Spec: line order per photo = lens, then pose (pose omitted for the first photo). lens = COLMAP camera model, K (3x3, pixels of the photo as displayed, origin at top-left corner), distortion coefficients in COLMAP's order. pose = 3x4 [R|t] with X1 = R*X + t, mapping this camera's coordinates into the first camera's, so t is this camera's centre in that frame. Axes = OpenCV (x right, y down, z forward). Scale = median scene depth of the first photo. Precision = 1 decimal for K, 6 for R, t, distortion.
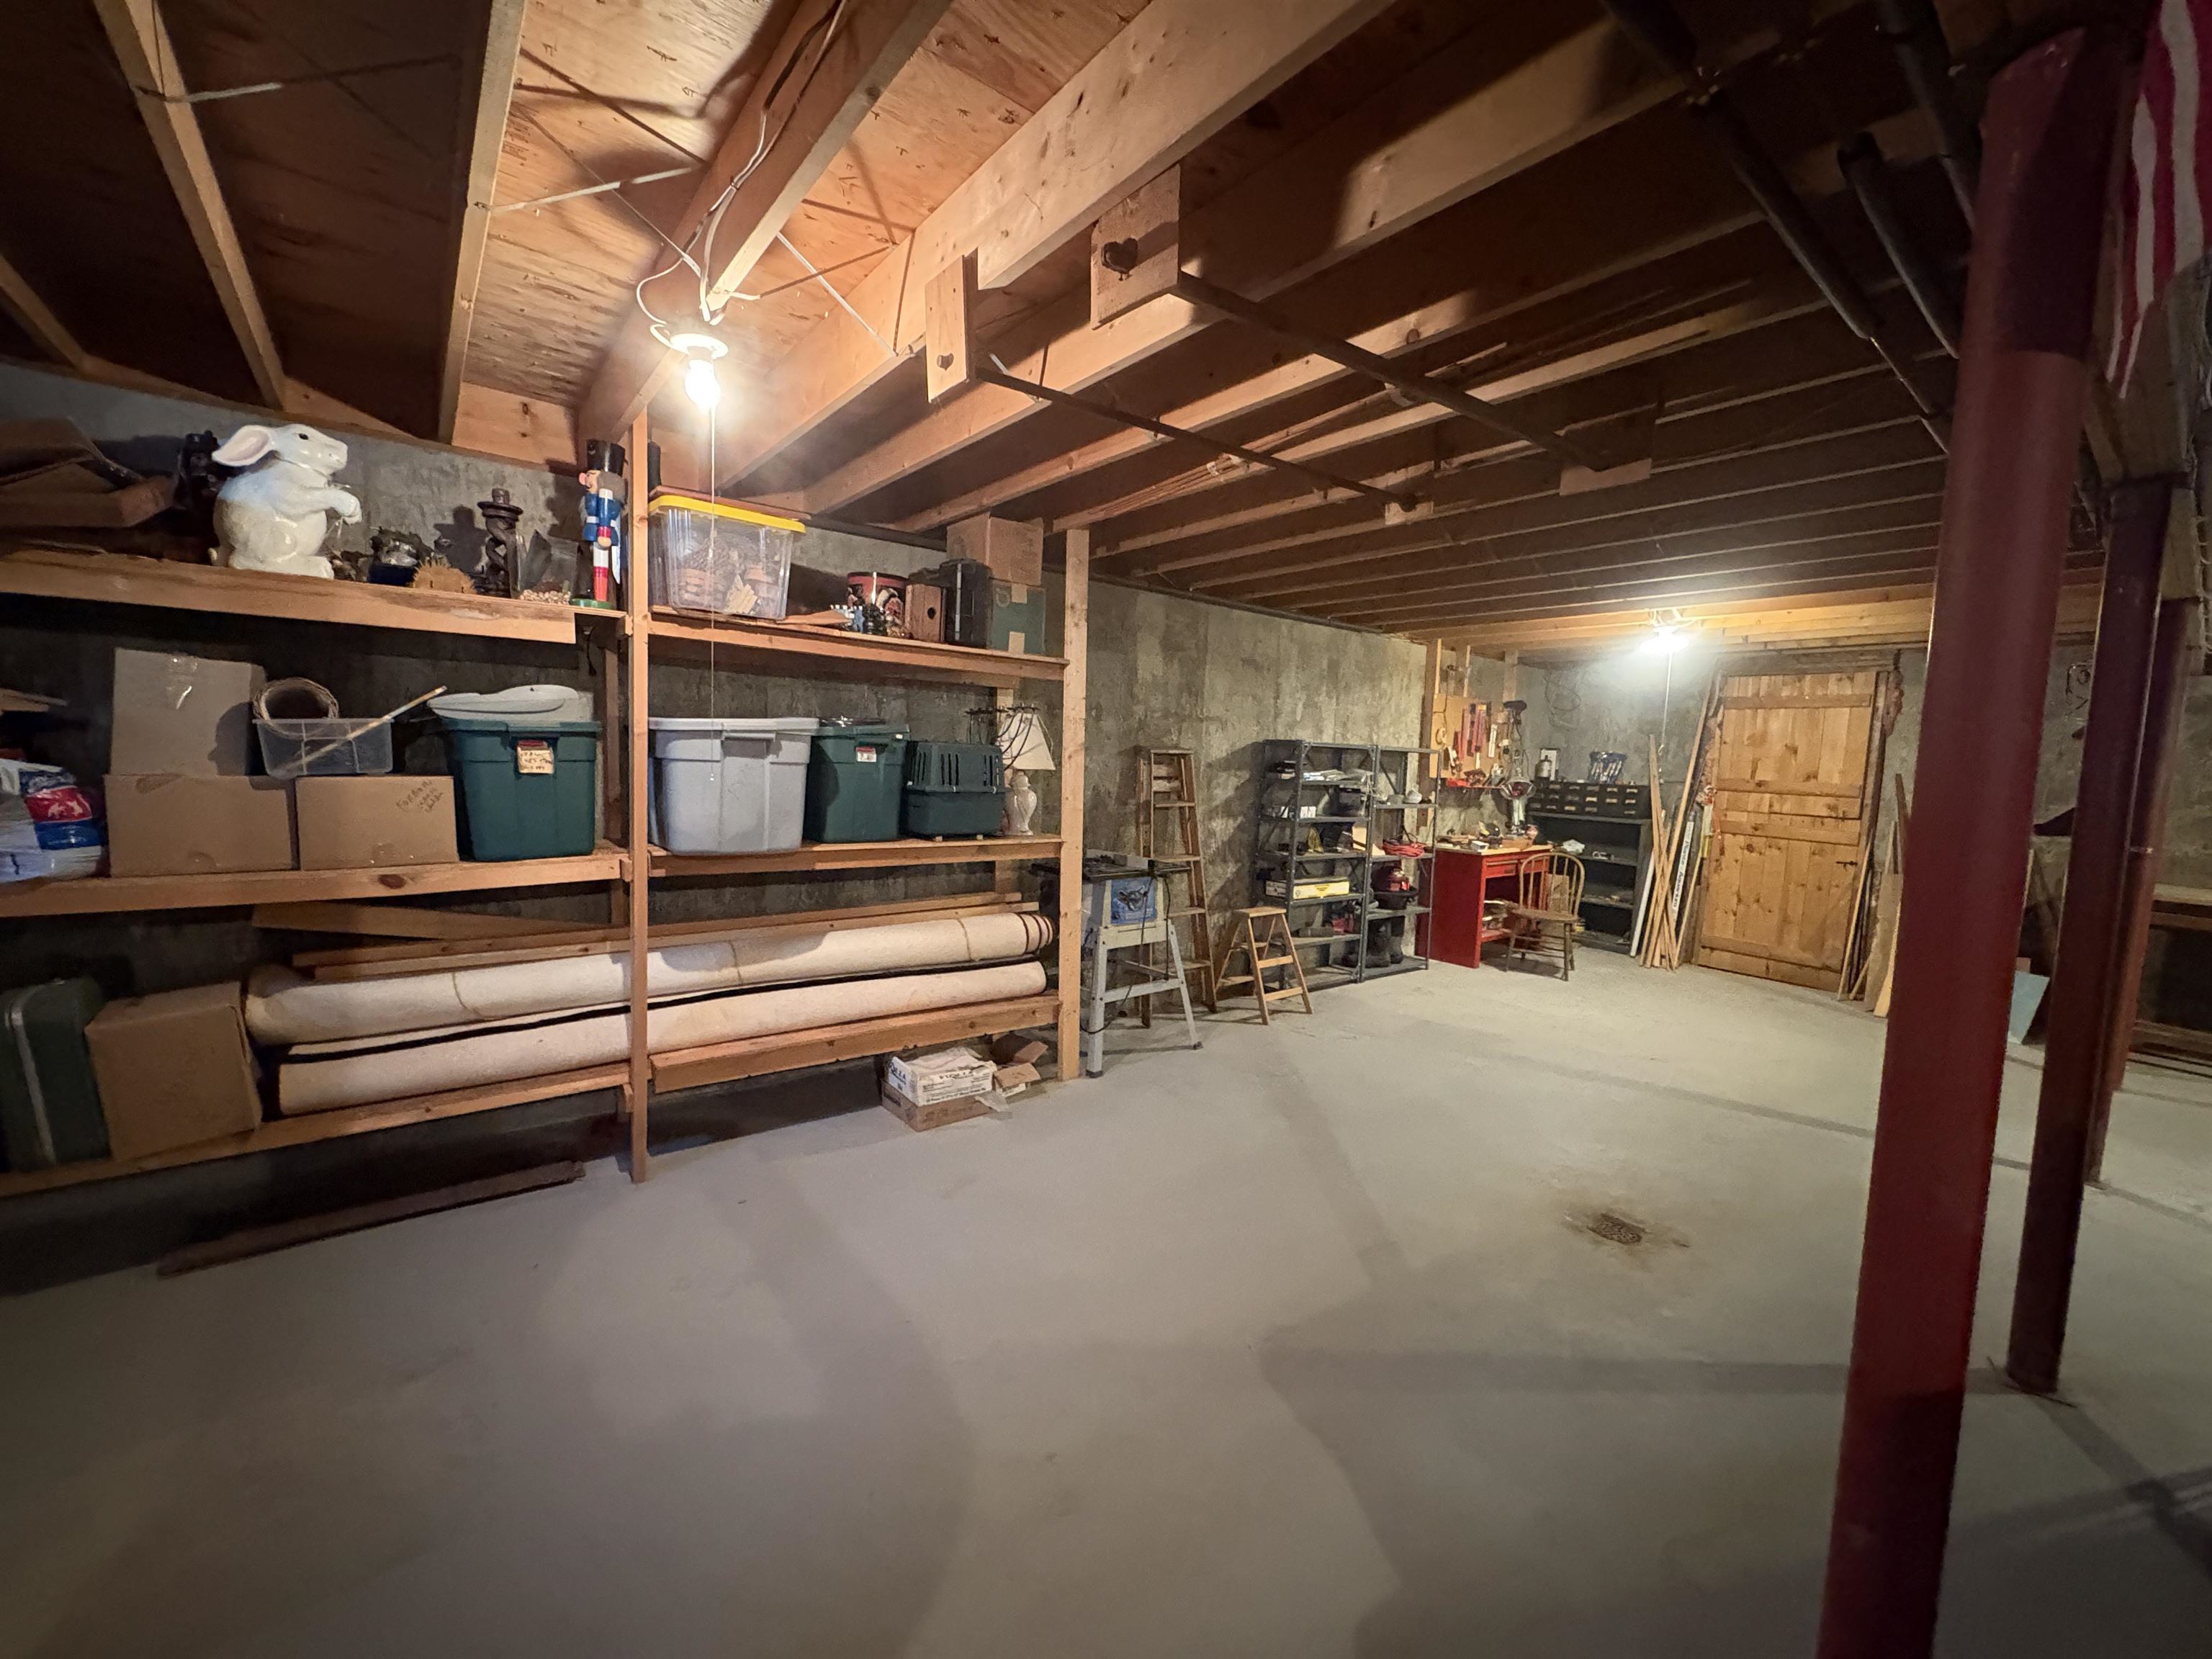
lens RADIAL K [[882.4, 0, 1109.6], [0, 882.4, 833.0], [0, 0, 1]] dist [0.000387, -0.000239]
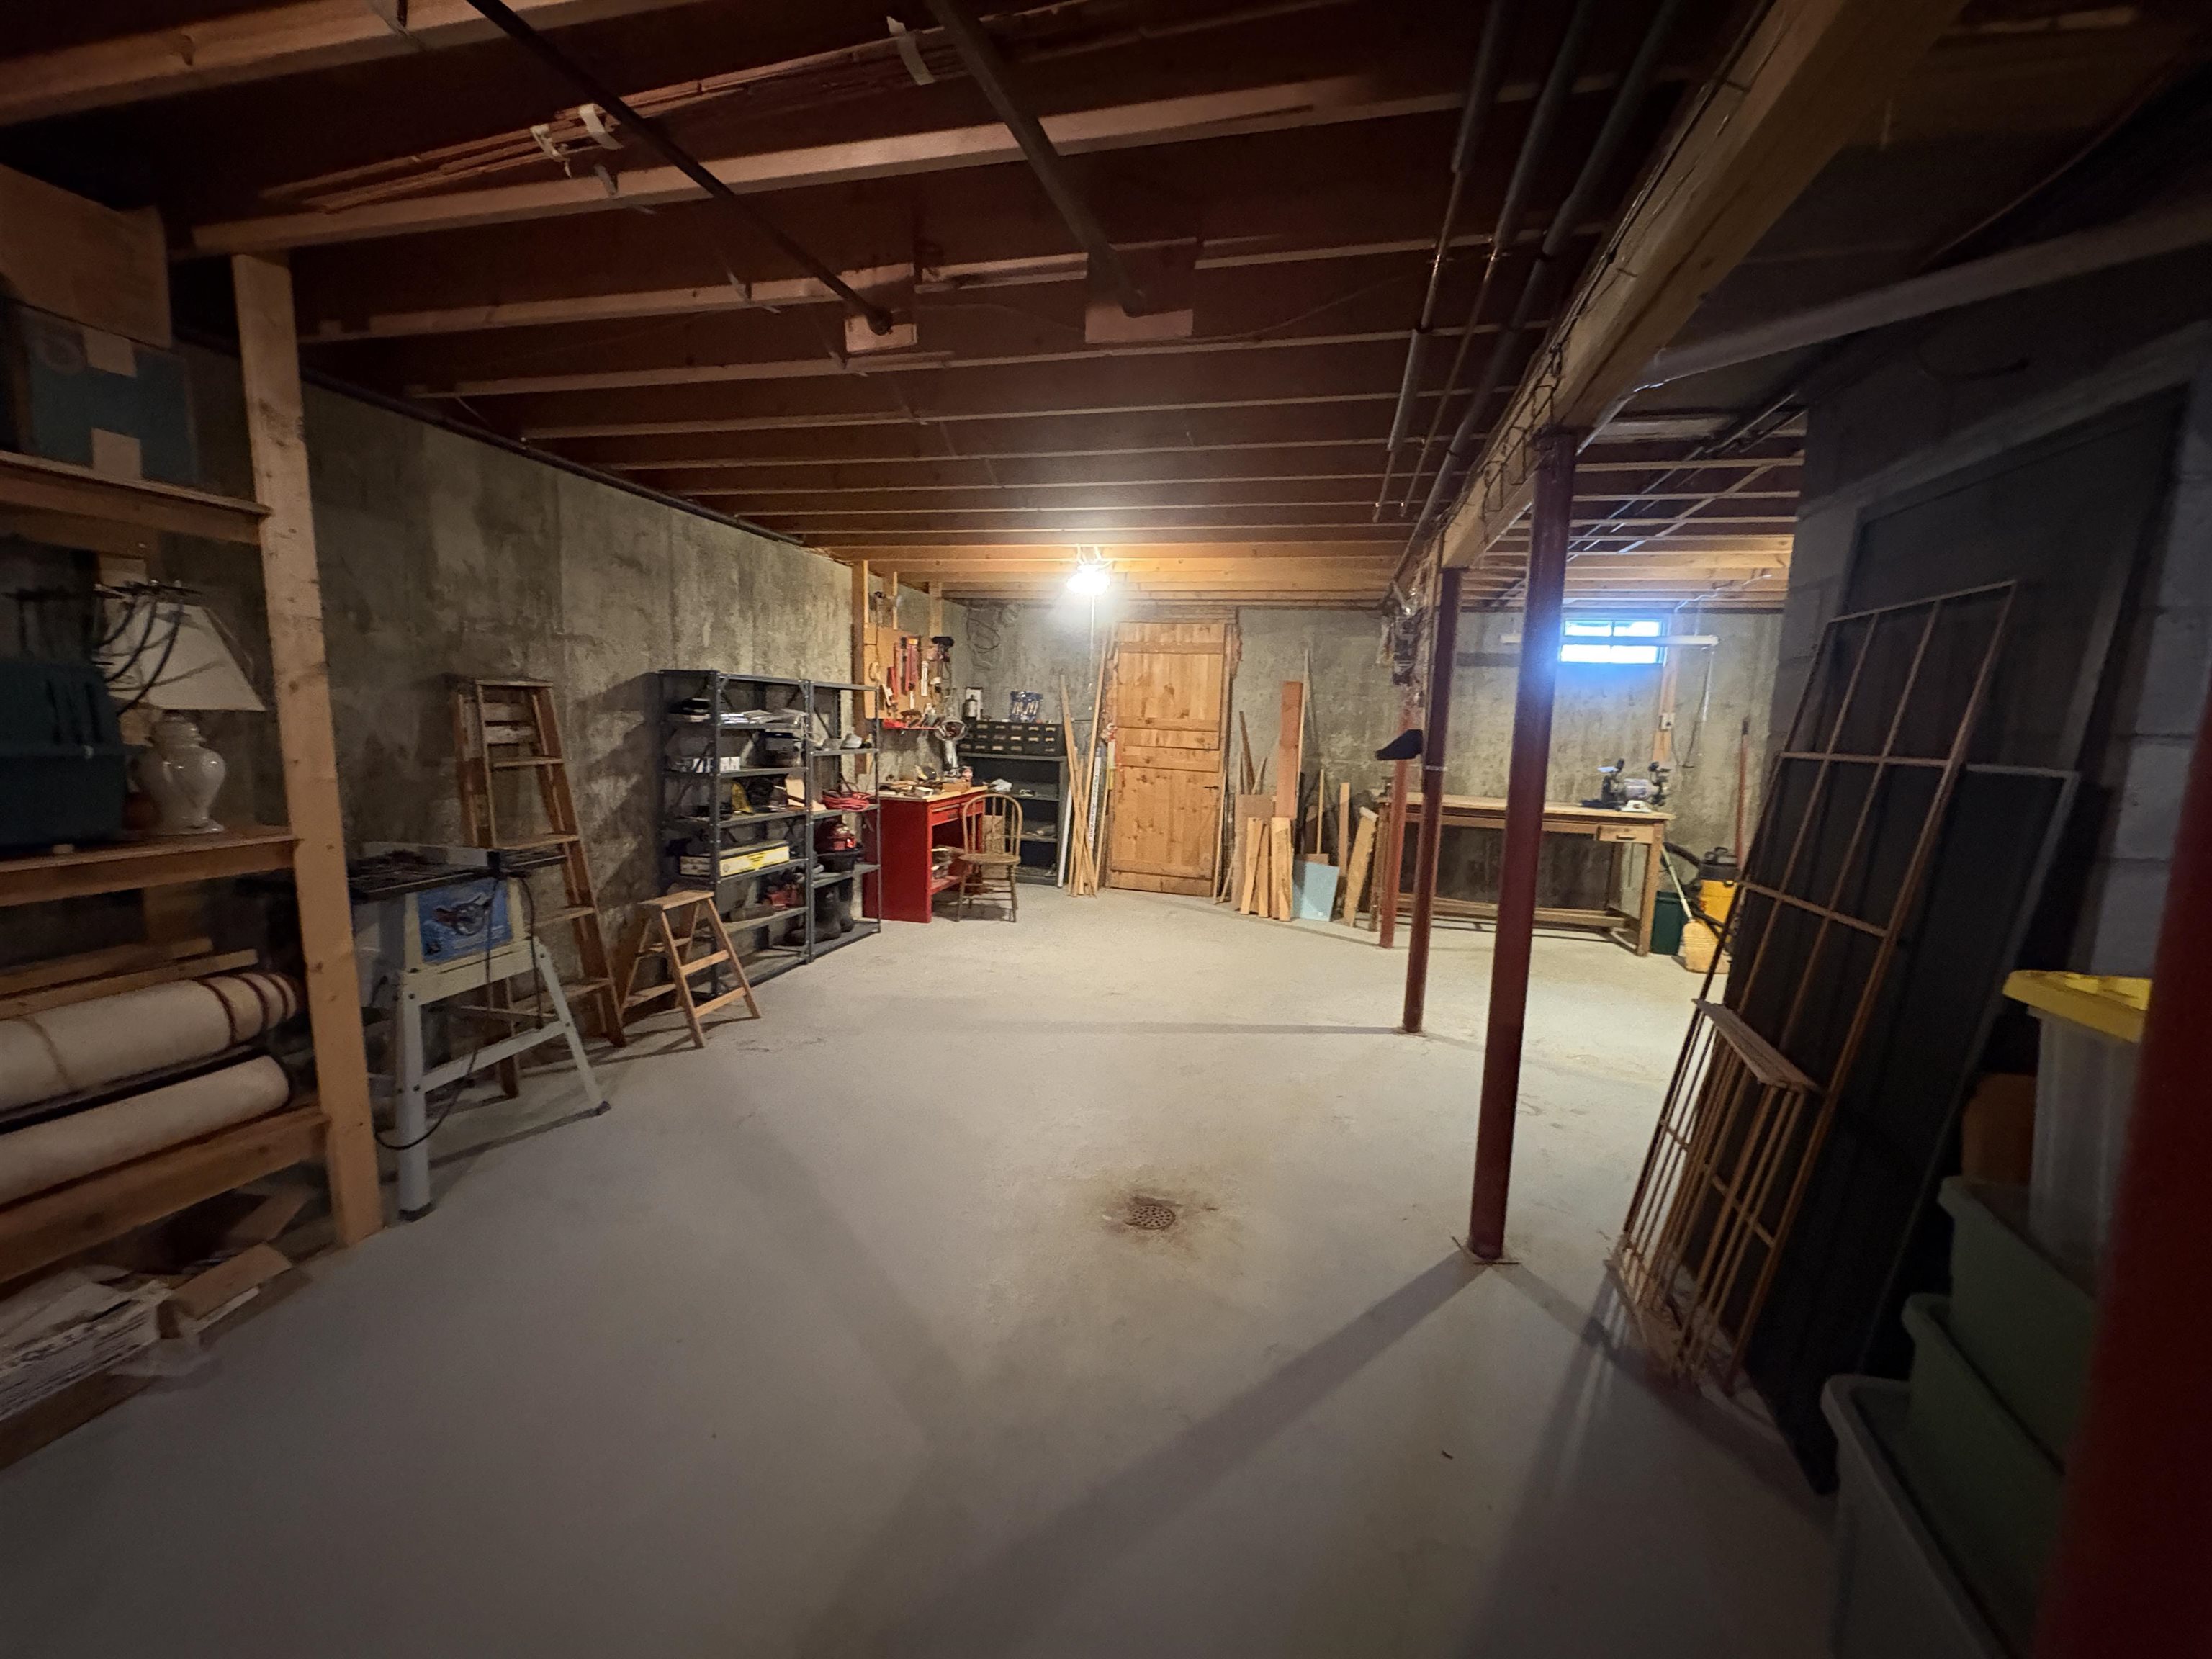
lens RADIAL K [[882.4, 0, 1109.5], [0, 882.4, 831.5], [0, 0, 1]] dist [0.000387, -0.000239]
pose [[0.793308, -0.088424, 0.602365, 0.015101], [0.050382, 0.995538, 0.079788, -0.010723], [-0.606733, -0.032949, 0.794223, 0.186107]]
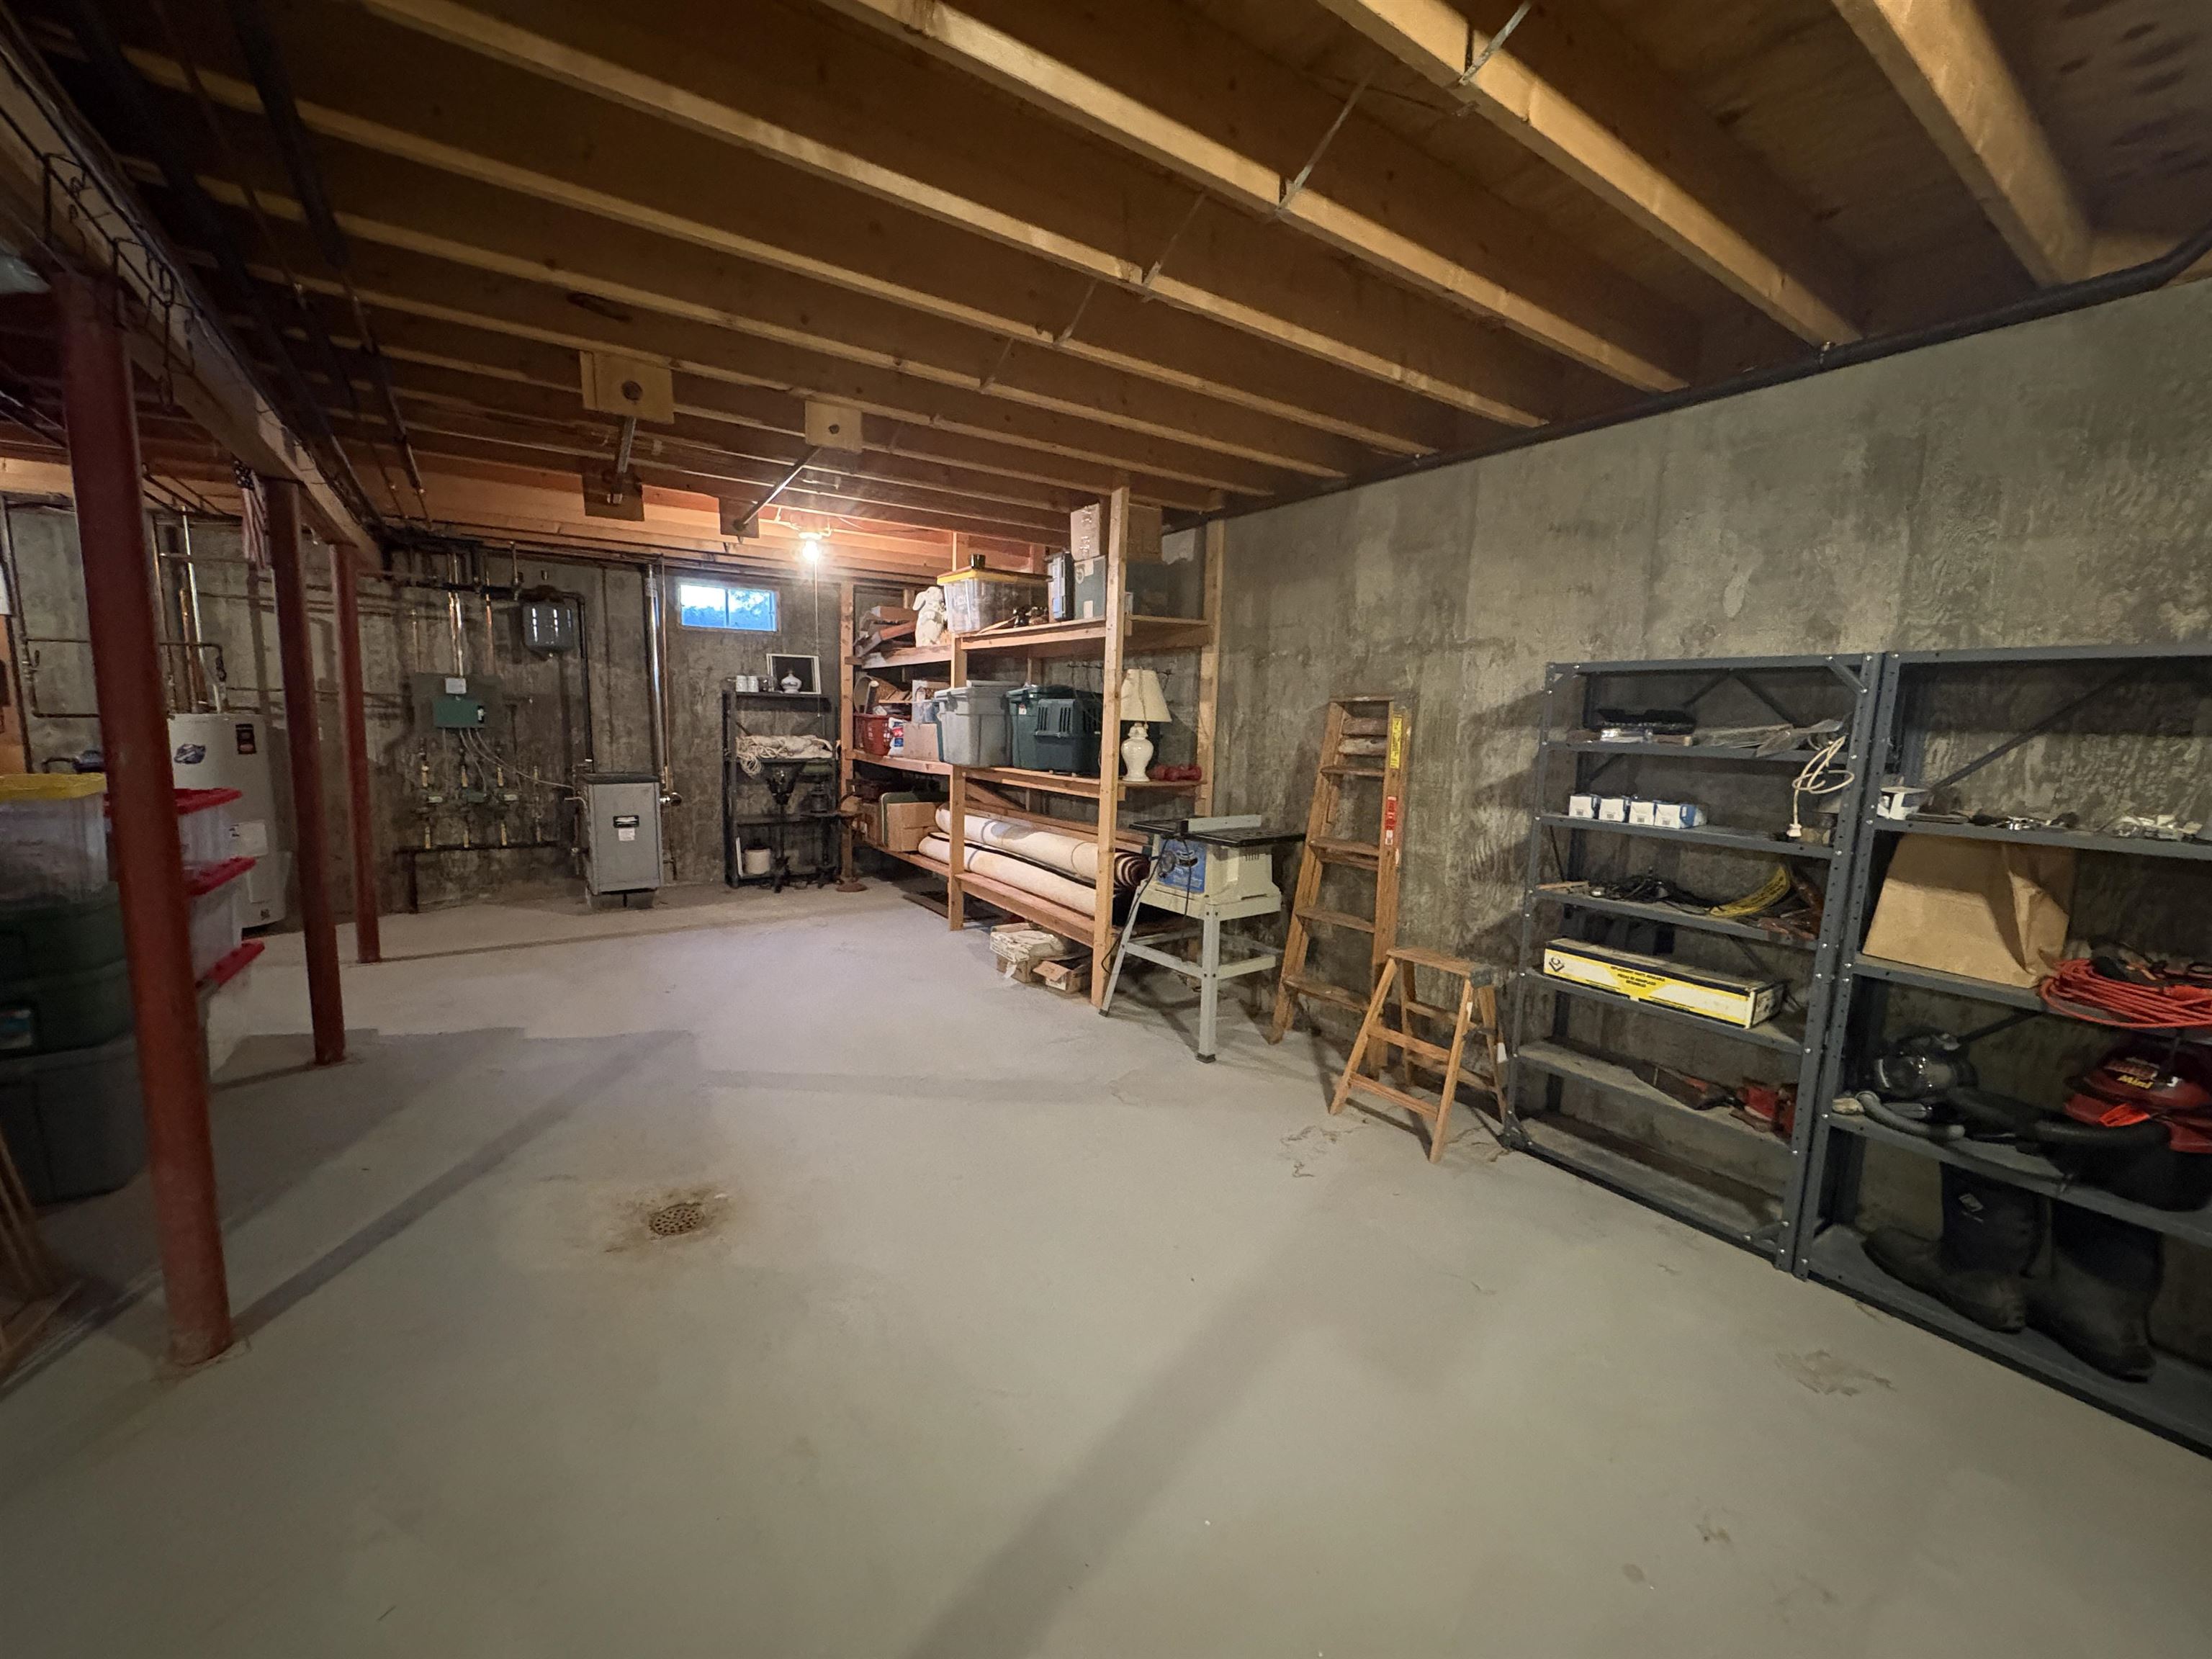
lens RADIAL K [[882.4, 0, 1103.3], [0, 882.4, 832.2], [0, 0, 1]] dist [0.000387, -0.000239]
pose [[-0.075444, 0.088647, -0.993202, 0.802824], [-0.113685, 0.988781, 0.096888, -0.029752], [0.990648, 0.120222, -0.064520, 0.836373]]
